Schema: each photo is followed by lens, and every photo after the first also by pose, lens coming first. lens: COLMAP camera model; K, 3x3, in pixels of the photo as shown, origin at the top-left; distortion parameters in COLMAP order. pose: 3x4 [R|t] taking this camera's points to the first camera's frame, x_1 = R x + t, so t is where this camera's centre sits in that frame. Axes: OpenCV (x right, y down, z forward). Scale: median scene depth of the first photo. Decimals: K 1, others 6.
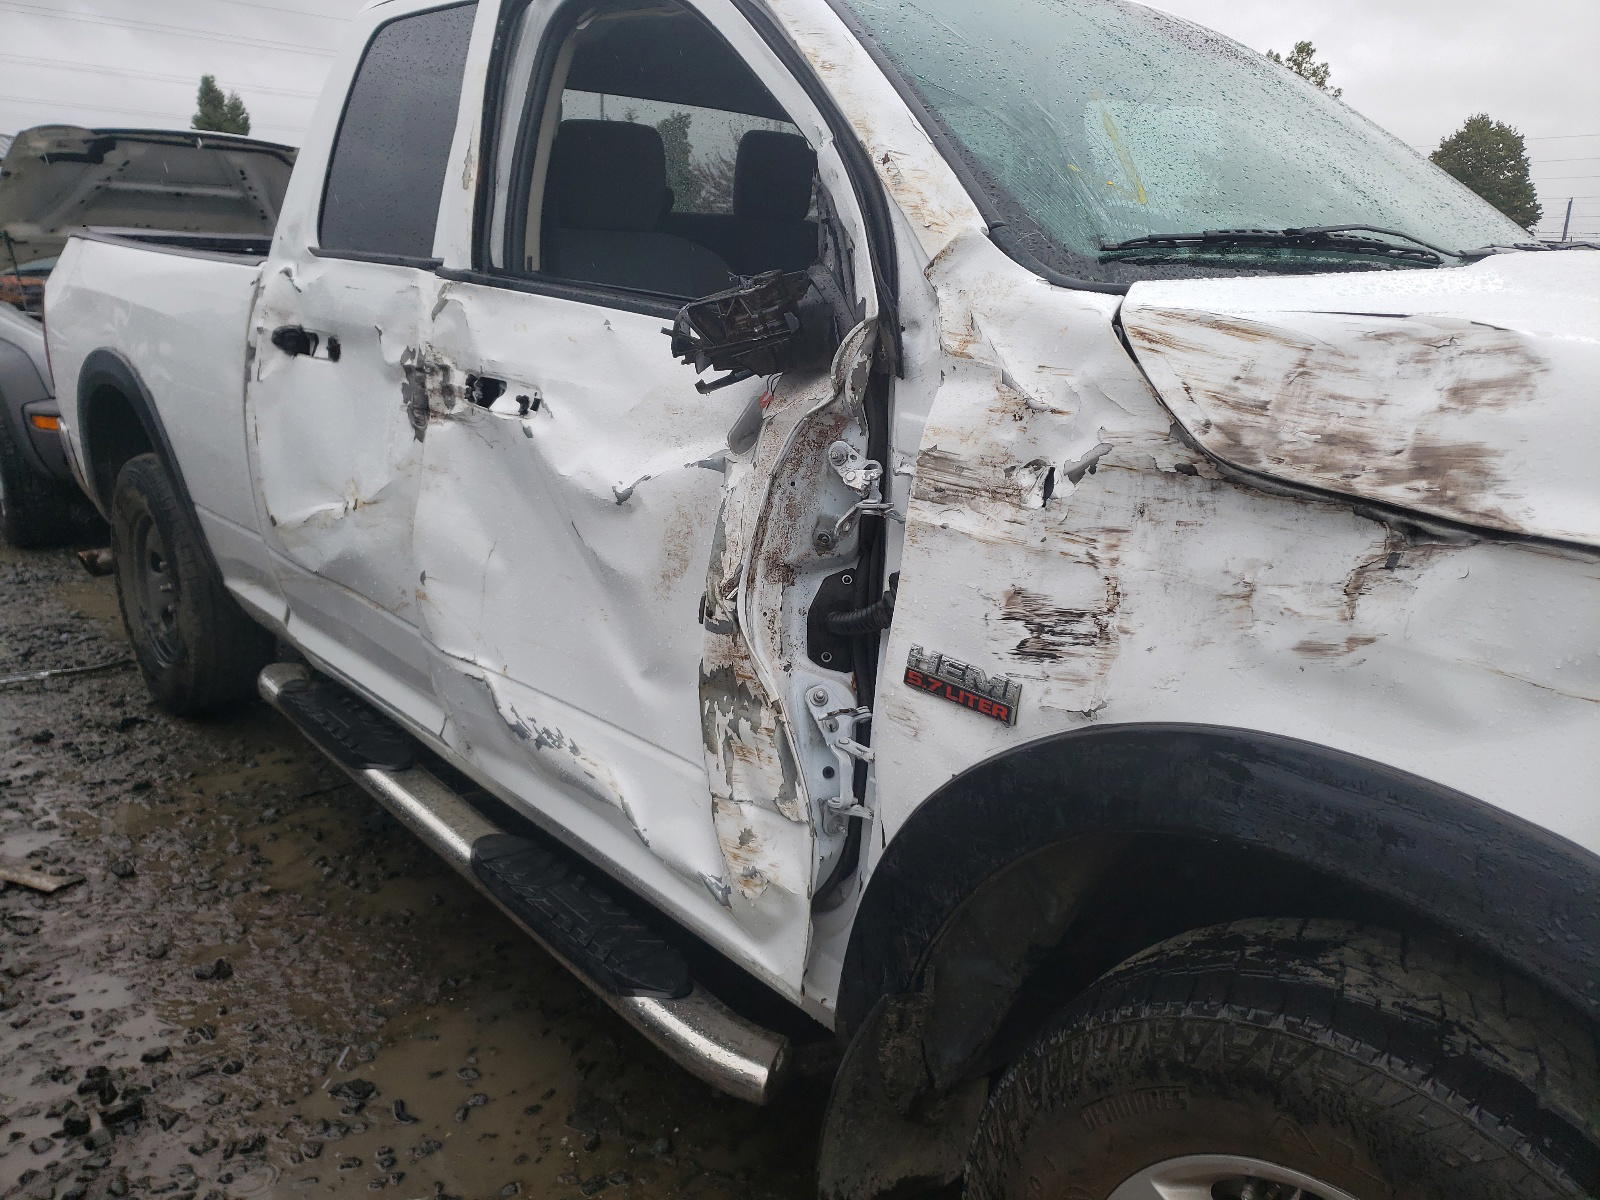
lens RADIAL K [[1251.8, 0, 840.6], [0, 1251.8, 593.4], [0, 0, 1]] dist [0.054924, -0.045797]
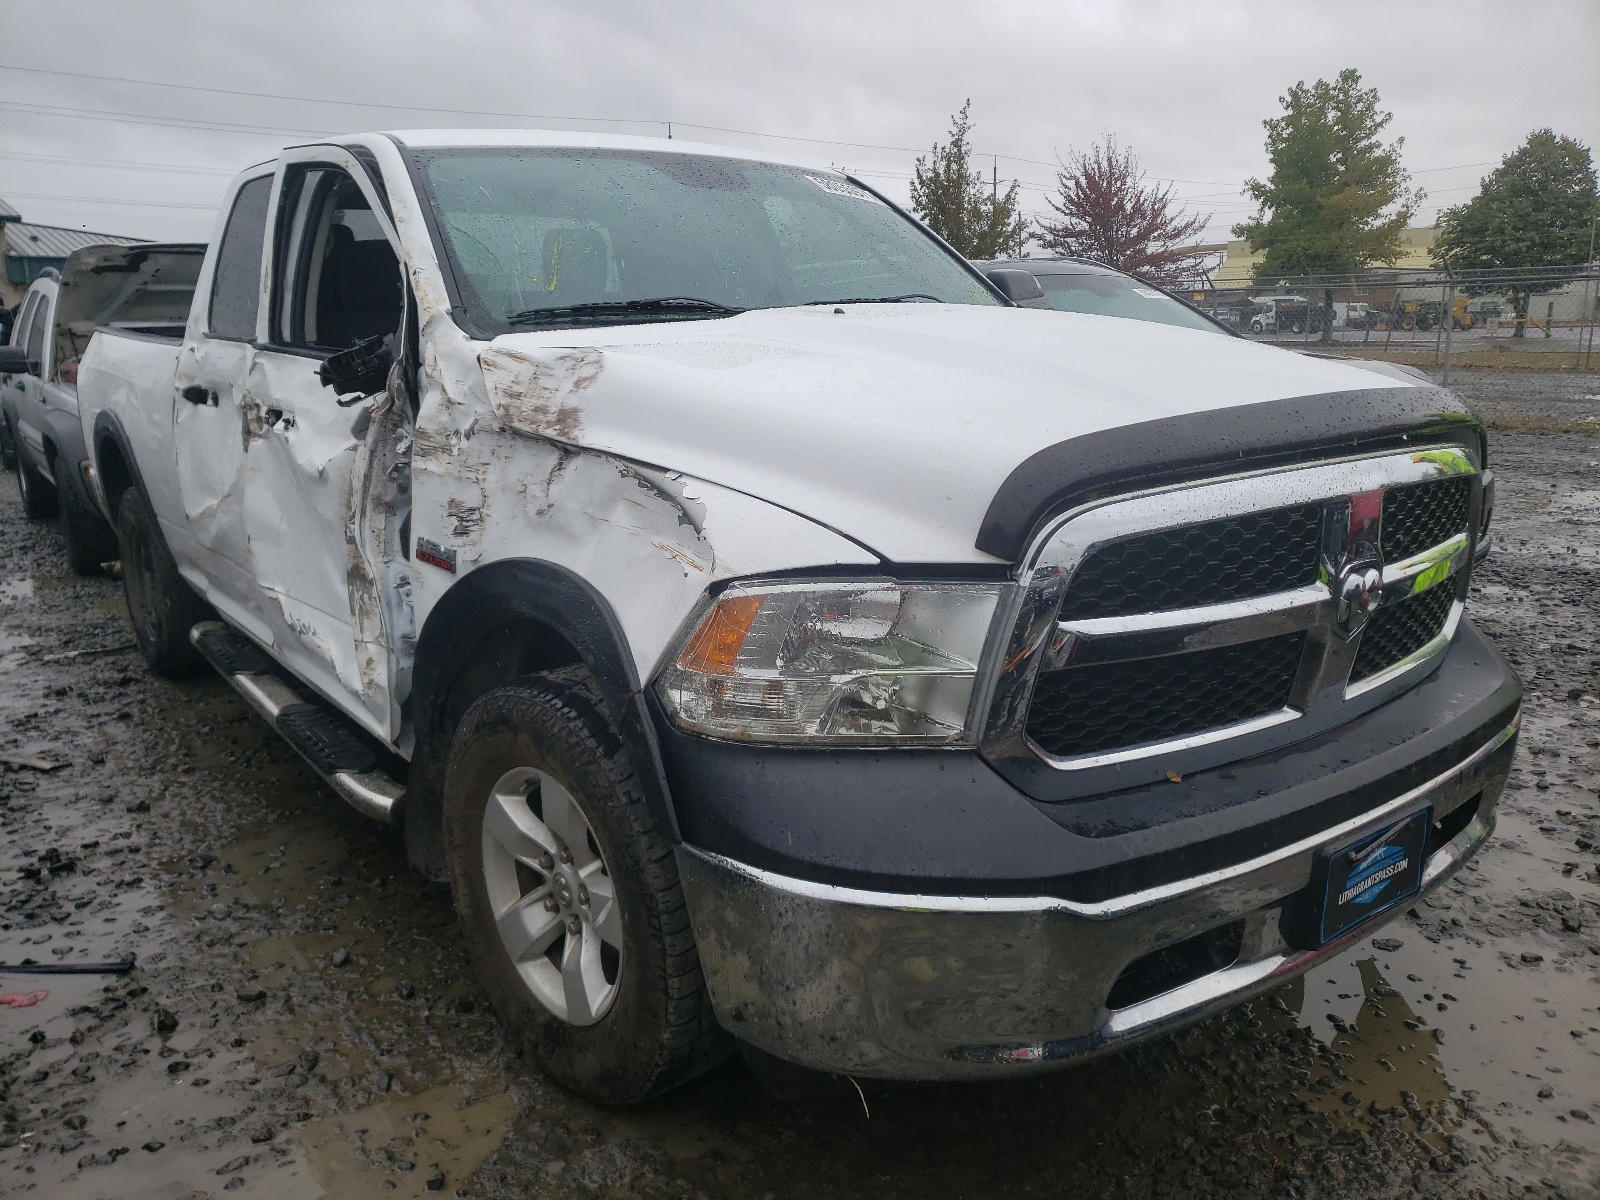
lens RADIAL K [[1251.8, 0, 804.3], [0, 1251.8, 605.0], [0, 0, 1]] dist [0.054924, -0.045797]
pose [[0.994880, -0.028598, -0.096937, 0.532706], [0.025654, 0.999175, -0.031486, 0.143684], [0.097757, 0.028838, 0.994792, -0.517732]]
